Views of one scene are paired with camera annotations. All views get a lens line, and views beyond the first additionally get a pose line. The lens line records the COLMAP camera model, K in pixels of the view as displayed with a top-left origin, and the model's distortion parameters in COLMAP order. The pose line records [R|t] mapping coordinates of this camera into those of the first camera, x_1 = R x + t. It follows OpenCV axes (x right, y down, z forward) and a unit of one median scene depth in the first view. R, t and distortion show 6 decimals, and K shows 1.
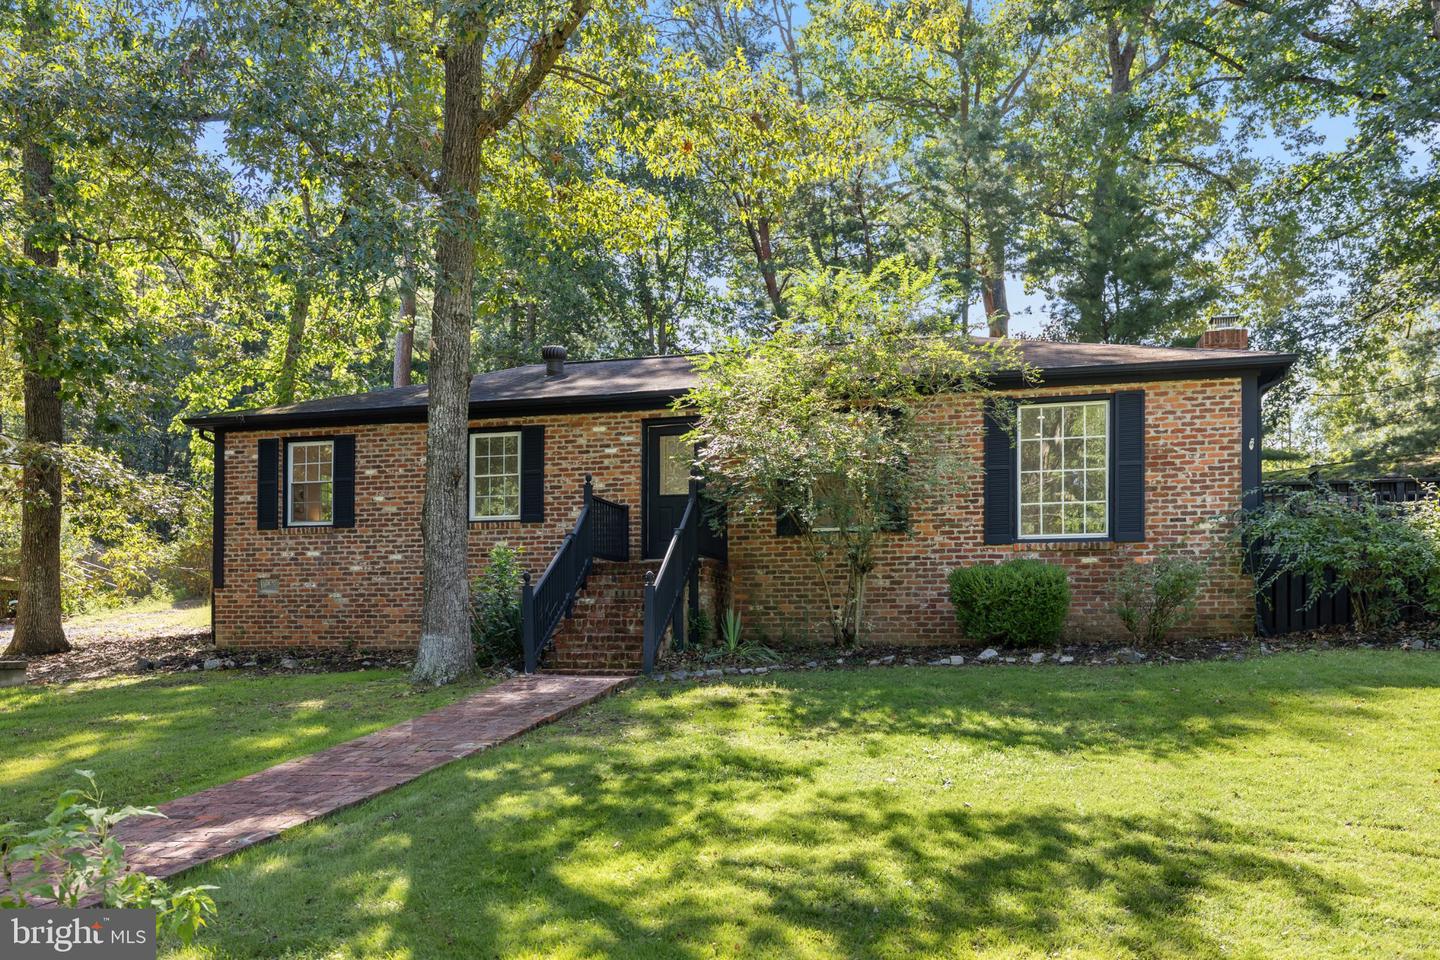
lens RADIAL K [[1147.6, 0, 720.0], [0, 1147.6, 480.0], [0, 0, 1]] dist [-0.001937, -0.002666]
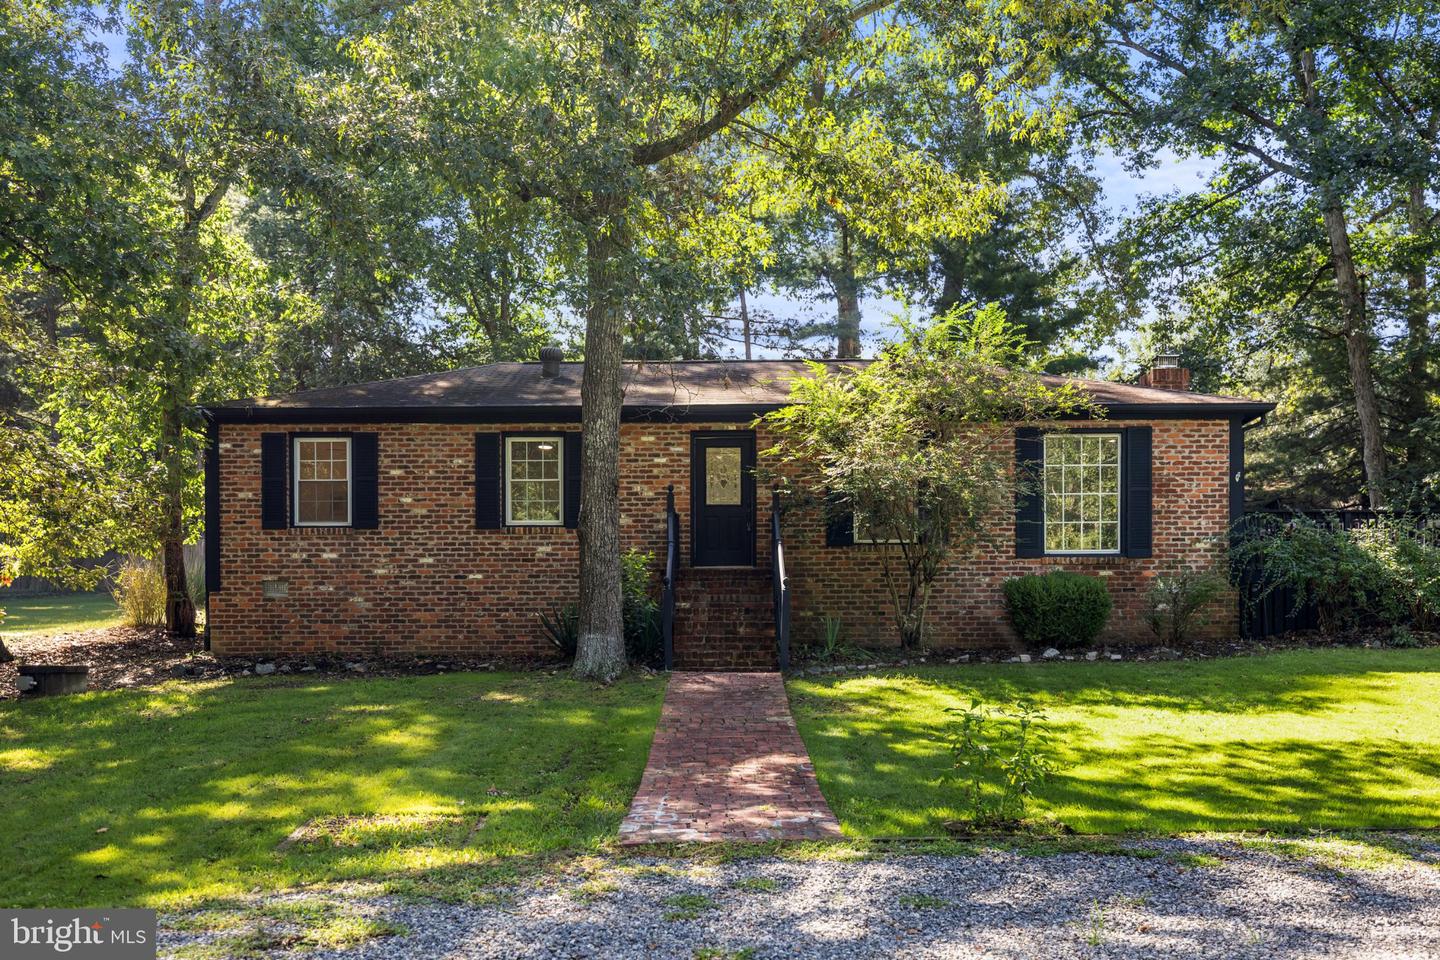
lens RADIAL K [[1388.9, 0, 719.8], [0, 1388.9, 462.5], [0, 0, 1]] dist [0.008558, 0.002536]
pose [[0.966498, 0.033871, 0.254428, -0.392881], [-0.031675, 0.999417, -0.012722, -0.010244], [-0.254711, 0.004237, 0.967008, -0.235416]]
